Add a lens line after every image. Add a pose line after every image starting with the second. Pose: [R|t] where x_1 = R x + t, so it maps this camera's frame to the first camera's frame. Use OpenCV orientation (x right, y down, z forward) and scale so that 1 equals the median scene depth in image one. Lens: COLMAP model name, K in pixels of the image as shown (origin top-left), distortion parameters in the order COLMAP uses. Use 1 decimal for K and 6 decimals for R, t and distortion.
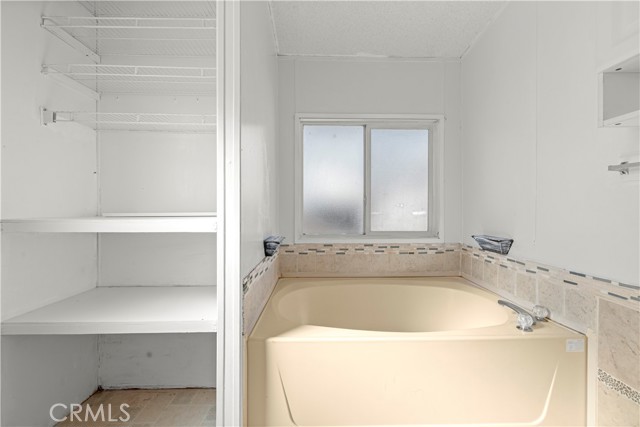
lens RADIAL K [[278.7, 0, 323.8], [0, 278.7, 209.0], [0, 0, 1]] dist [0.005371, 0.000158]
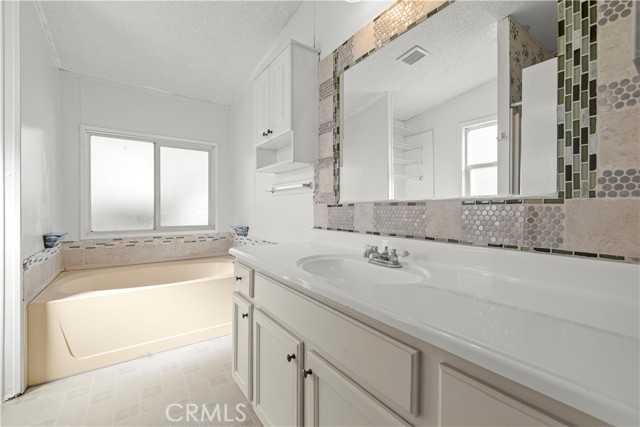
lens RADIAL K [[278.7, 0, 323.8], [0, 278.7, 209.0], [0, 0, 1]] dist [0.005371, 0.000158]
pose [[0.834840, -0.001772, 0.550490, 0.094658], [0.001787, 0.999998, 0.000508, 0.000426], [-0.550490, 0.000560, 0.834842, -0.490835]]
